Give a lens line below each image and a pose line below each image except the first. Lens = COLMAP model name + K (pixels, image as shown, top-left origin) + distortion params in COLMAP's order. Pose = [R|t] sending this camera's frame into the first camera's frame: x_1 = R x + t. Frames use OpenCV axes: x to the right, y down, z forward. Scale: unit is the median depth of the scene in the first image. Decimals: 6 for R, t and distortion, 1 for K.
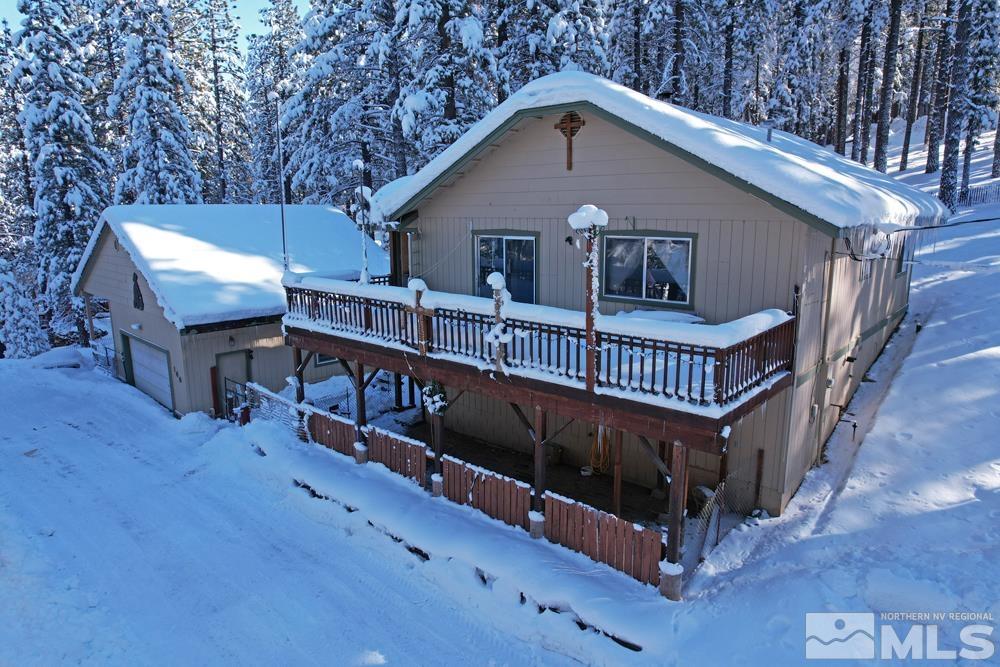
lens RADIAL K [[633.7, 0, 500.0], [0, 633.7, 333.5], [0, 0, 1]] dist [-0.037540, 0.066642]
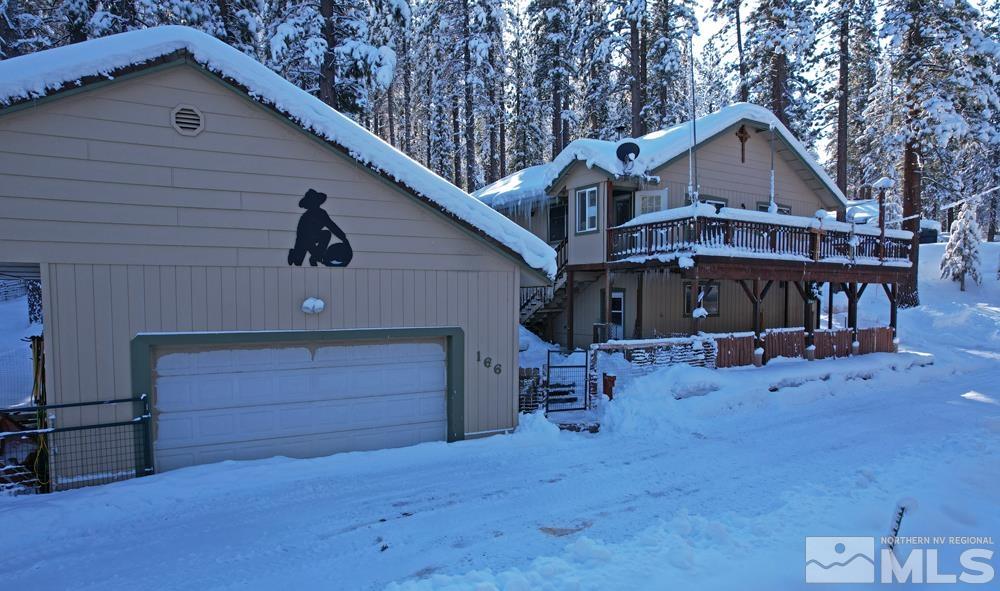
lens RADIAL K [[616.7, 0, 500.0], [0, 616.7, 328.5], [0, 0, 1]] dist [-0.018035, 0.058896]
pose [[0.266368, -0.036083, 0.963196, -1.690654], [0.190760, 0.981507, -0.015985, 0.071820], [-0.944806, 0.187997, 0.268325, 1.309925]]
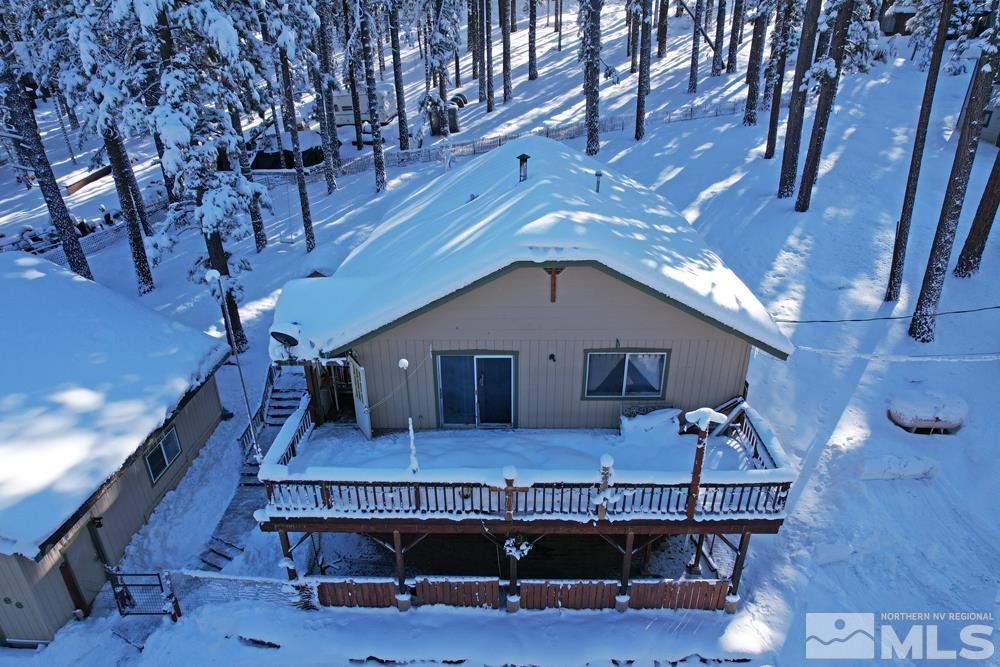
lens RADIAL K [[644.2, 0, 500.0], [0, 644.2, 333.5], [0, 0, 1]] dist [-0.032458, 0.000355]
pose [[0.760830, -0.288511, 0.581291, -0.663216], [0.129463, 0.945213, 0.299686, -0.584631], [-0.635907, -0.152755, 0.756498, 0.209893]]
